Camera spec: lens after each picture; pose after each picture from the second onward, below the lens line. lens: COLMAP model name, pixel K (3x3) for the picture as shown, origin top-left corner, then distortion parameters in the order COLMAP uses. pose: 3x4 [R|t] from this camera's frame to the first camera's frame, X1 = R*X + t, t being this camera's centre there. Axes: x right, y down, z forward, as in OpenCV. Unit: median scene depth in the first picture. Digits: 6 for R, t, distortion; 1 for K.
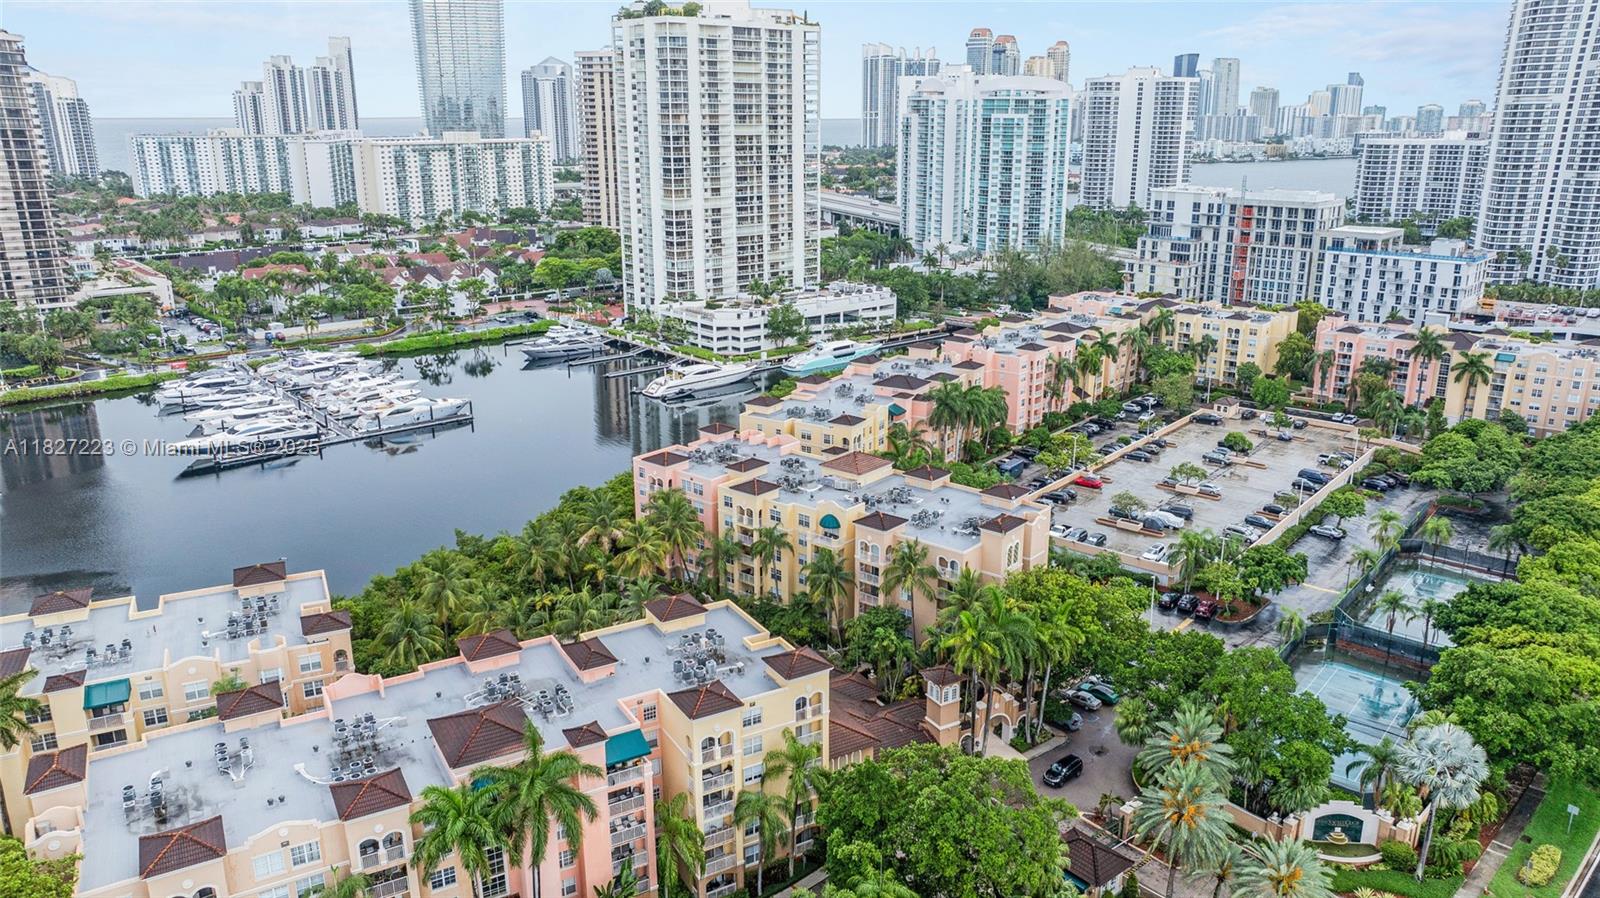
lens RADIAL K [[1143.4, 0, 795.0], [0, 1143.4, 445.9], [0, 0, 1]] dist [-0.000010, -0.011817]
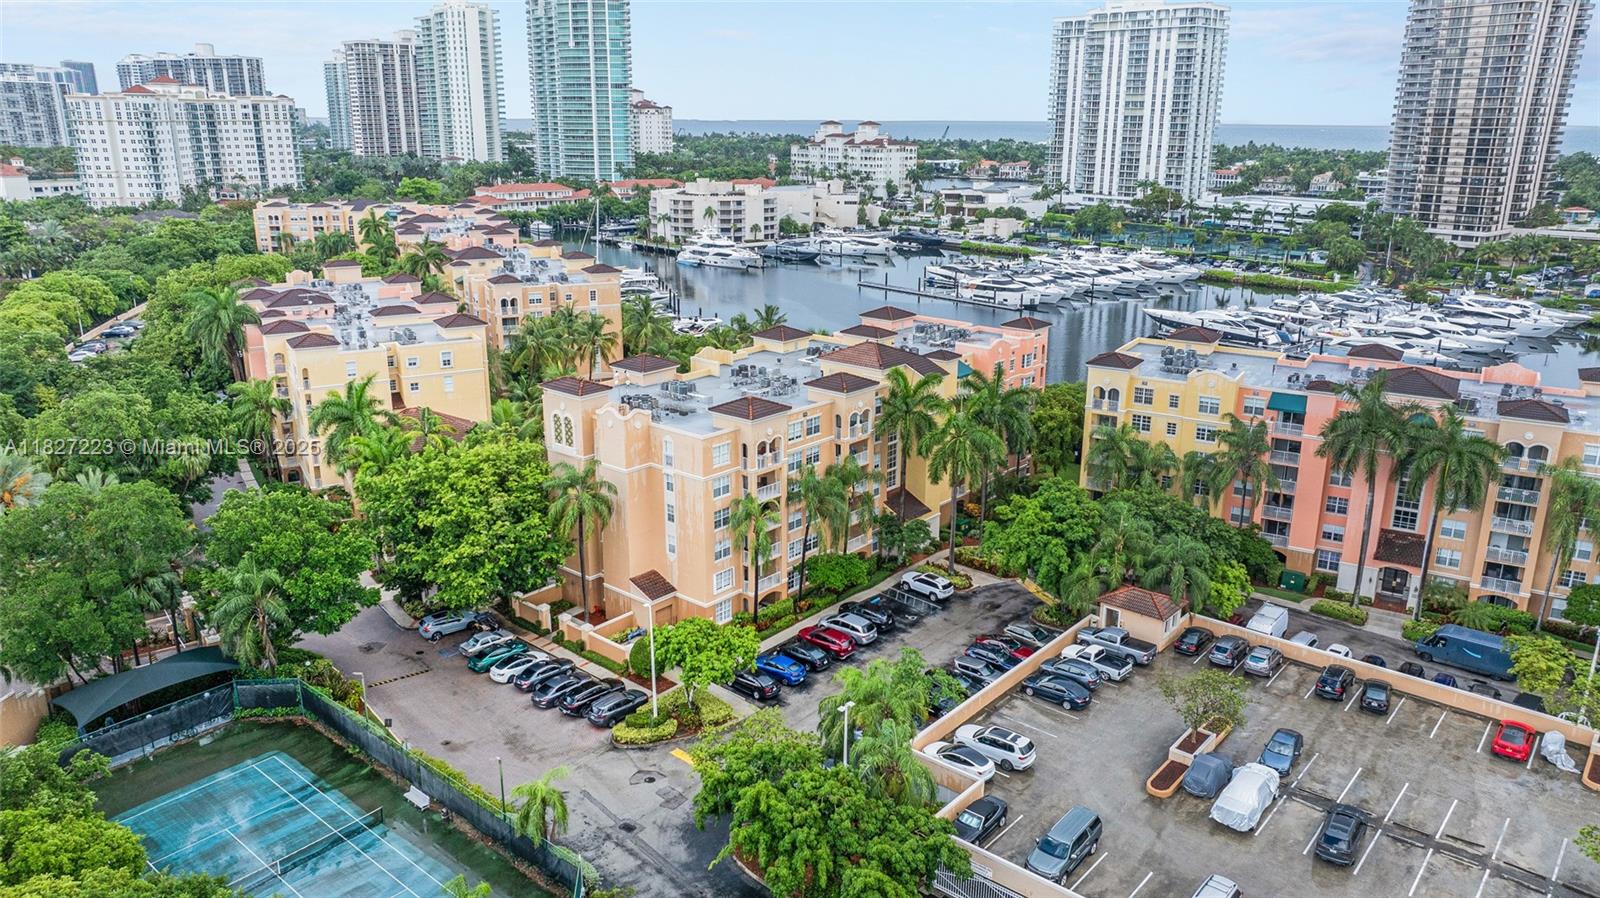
lens RADIAL K [[1118.6, 0, 800.3], [0, 1118.6, 458.2], [0, 0, 1]] dist [-0.047420, 0.039141]
pose [[-0.050742, 0.285498, -0.957035, 0.353457], [-0.281983, 0.915184, 0.287964, -0.053925], [0.958077, 0.284479, 0.034068, 0.441283]]
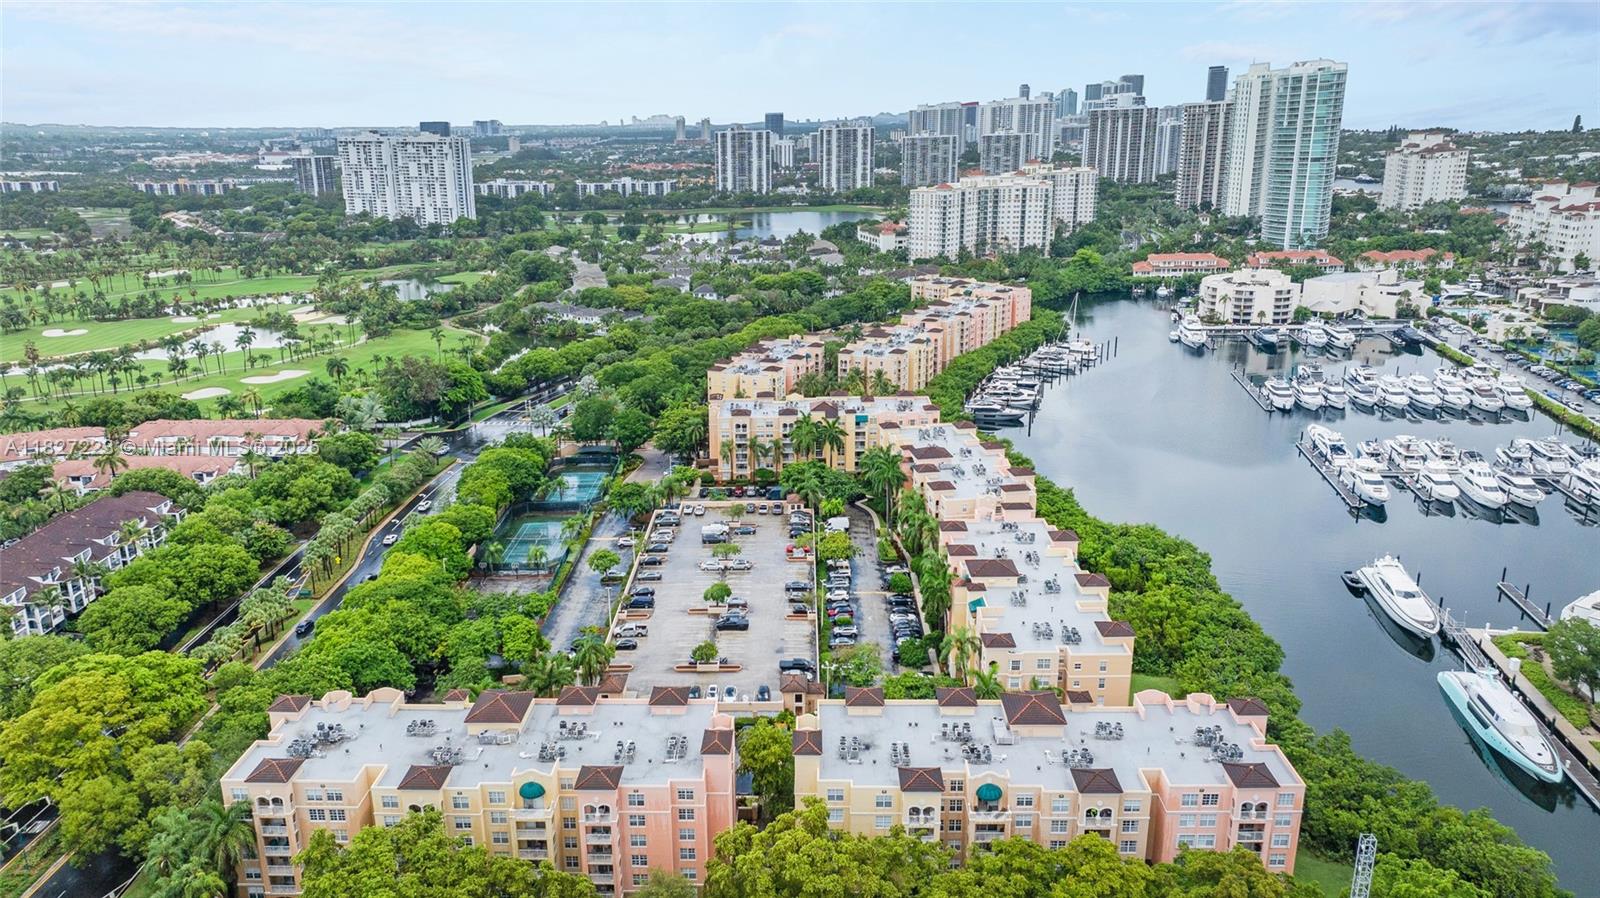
lens RADIAL K [[1143.4, 0, 795.0], [0, 1143.4, 445.9], [0, 0, 1]] dist [-0.000010, -0.011817]
pose [[-0.825000, 0.204004, -0.527027, 0.456162], [-0.098384, 0.866485, 0.489412, -0.395764], [0.556503, 0.455615, -0.694779, 1.056559]]
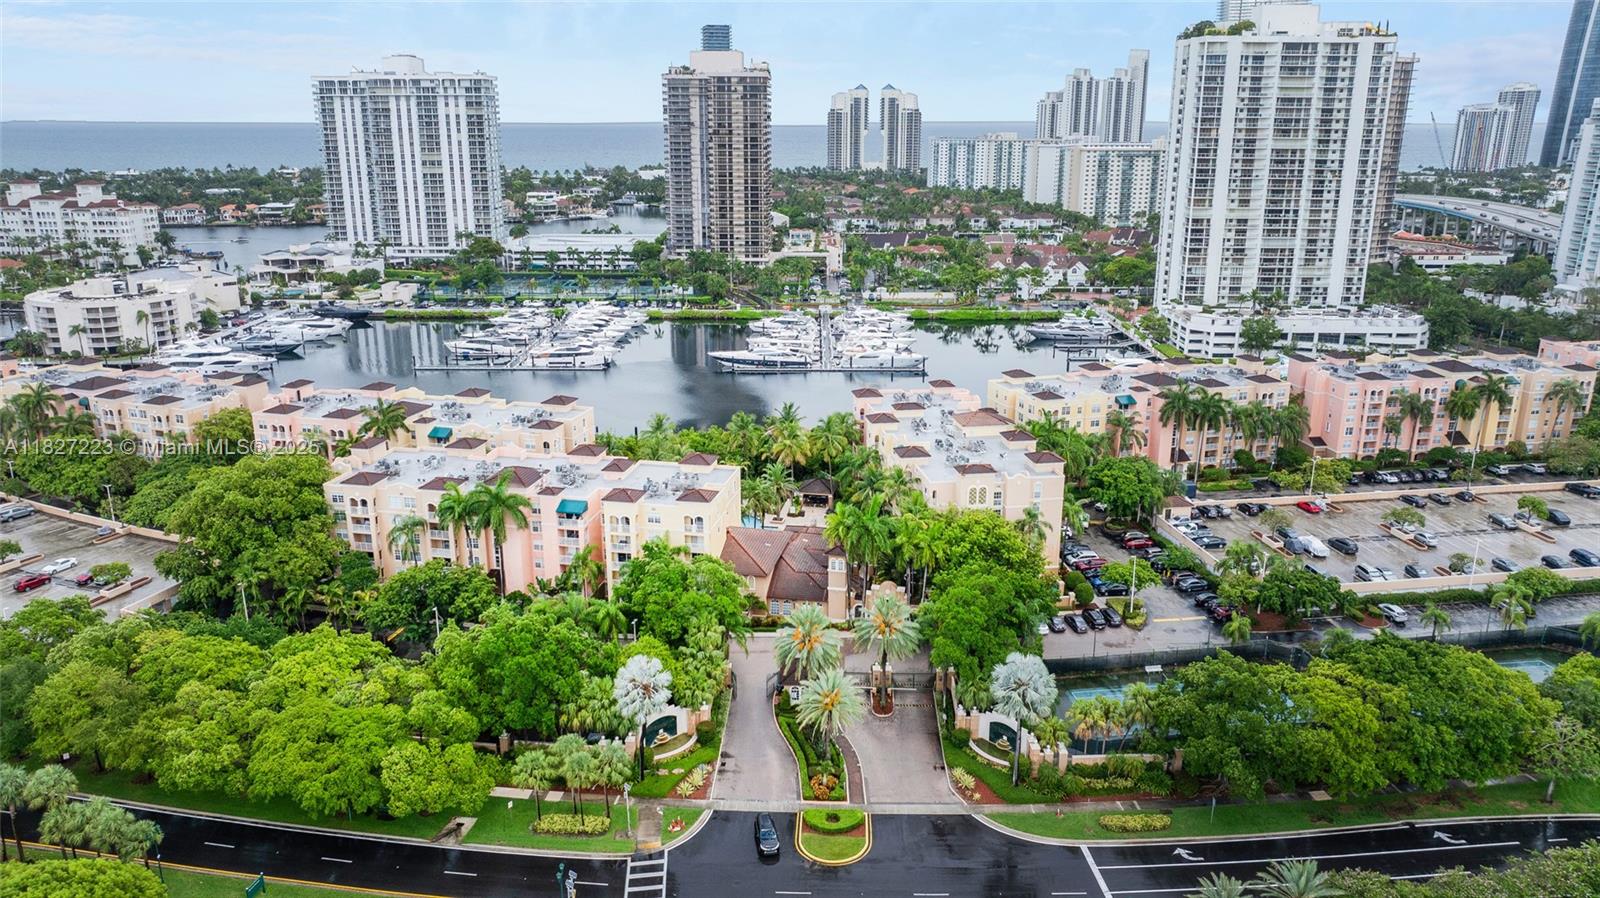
lens RADIAL K [[1143.4, 0, 795.0], [0, 1143.4, 445.9], [0, 0, 1]] dist [-0.000010, -0.011817]
pose [[0.737705, 0.186277, -0.648916, 0.337233], [-0.187367, 0.979913, 0.068289, -0.002364], [0.648602, 0.071208, 0.757789, -0.027280]]
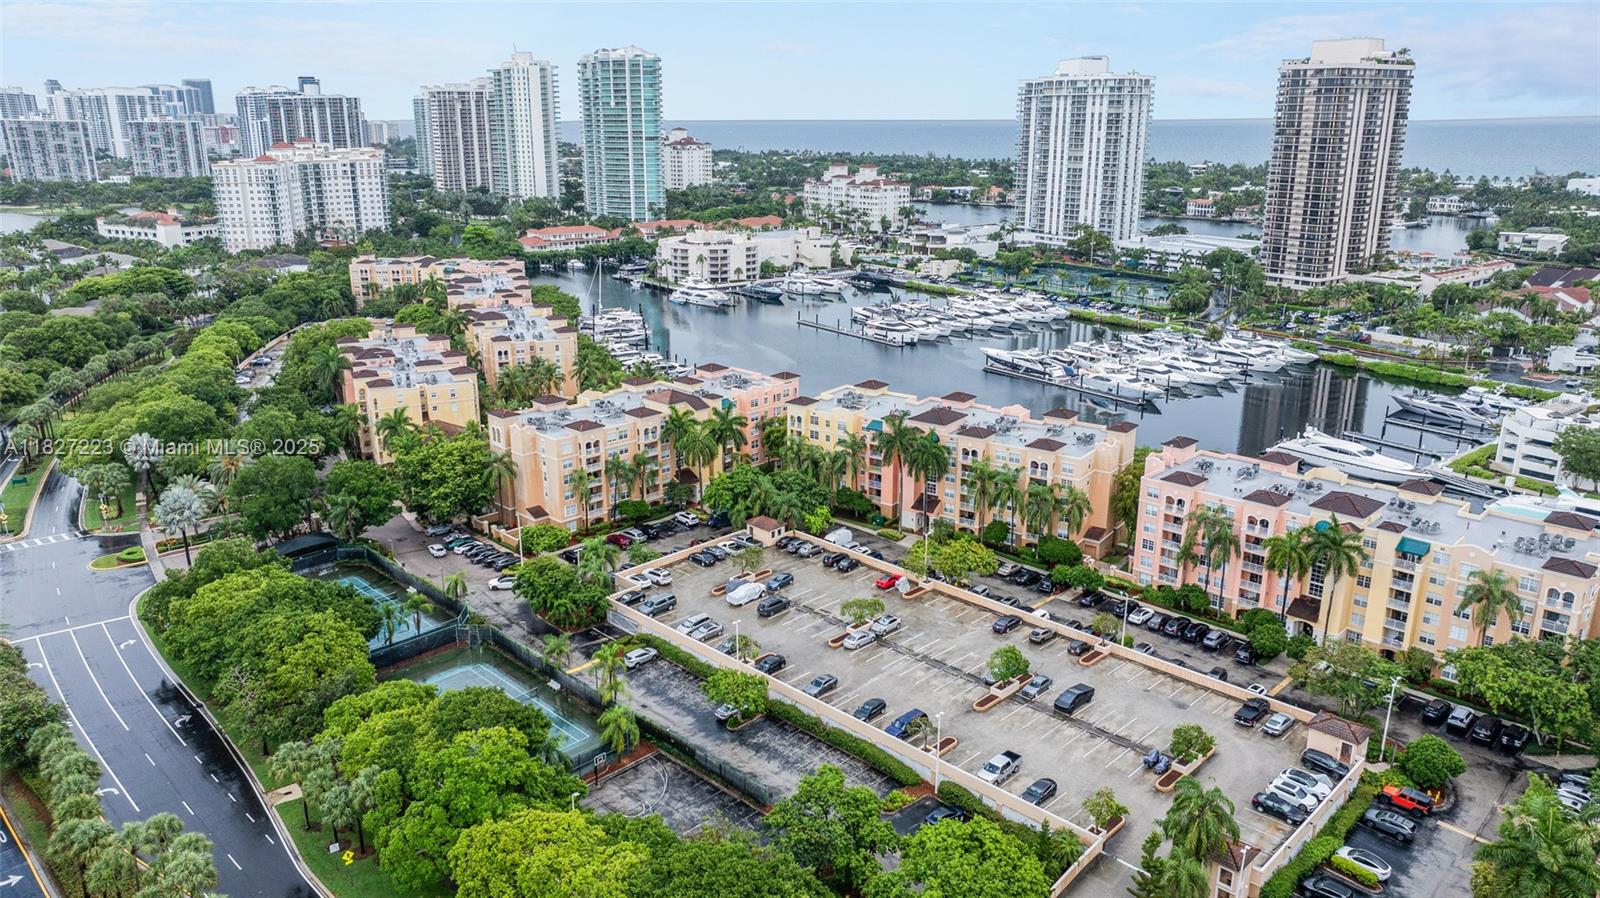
lens RADIAL K [[1143.4, 0, 795.0], [0, 1143.4, 445.9], [0, 0, 1]] dist [-0.000010, -0.011817]
pose [[-0.135476, 0.274671, -0.951947, 0.620591], [-0.271438, 0.913755, 0.302281, -0.174668], [0.952874, 0.299346, -0.049236, 0.566670]]
